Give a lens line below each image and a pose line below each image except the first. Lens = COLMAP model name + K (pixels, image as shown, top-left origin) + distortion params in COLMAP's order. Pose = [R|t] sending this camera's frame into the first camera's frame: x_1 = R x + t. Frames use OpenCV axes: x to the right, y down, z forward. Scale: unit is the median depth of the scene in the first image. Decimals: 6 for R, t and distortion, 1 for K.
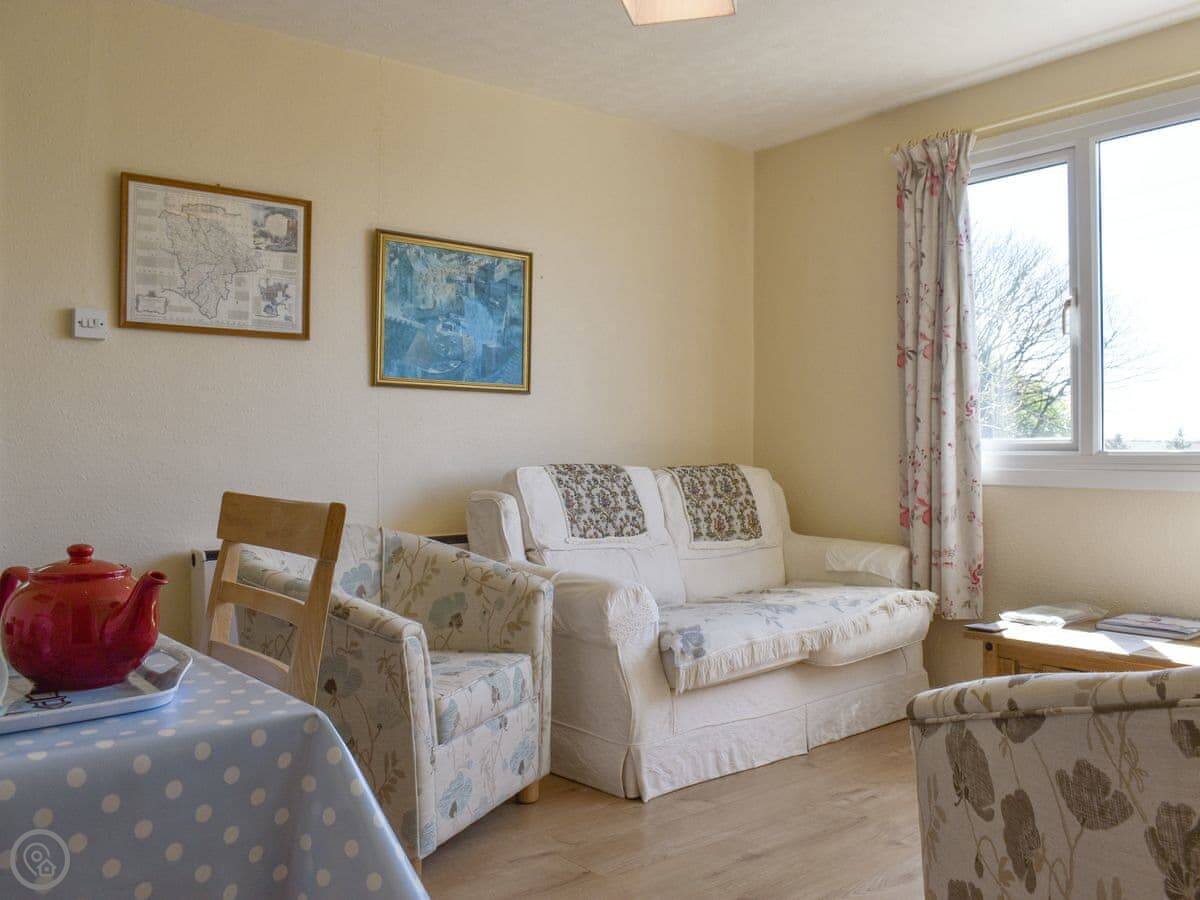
lens RADIAL K [[1026.7, 0, 600.0], [0, 1026.7, 450.0], [0, 0, 1]] dist [-0.047185, -0.005518]
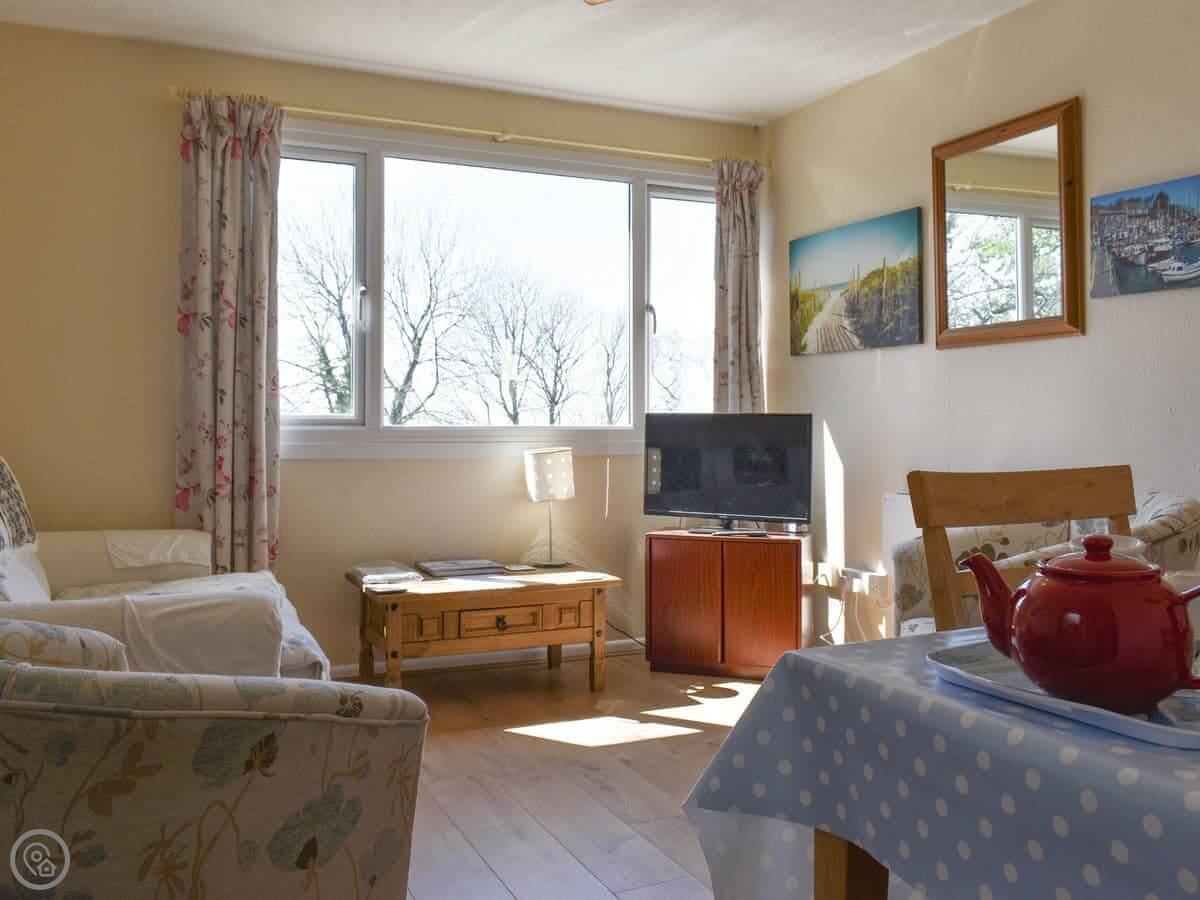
lens RADIAL K [[1004.9, 0, 598.0], [0, 1004.9, 416.8], [0, 0, 1]] dist [-0.004622, -0.001231]
pose [[0.253266, 0.012952, 0.967310, -0.494175], [0.001460, 0.999904, -0.013771, 0.006175], [-0.967396, 0.004900, 0.253222, 0.435099]]
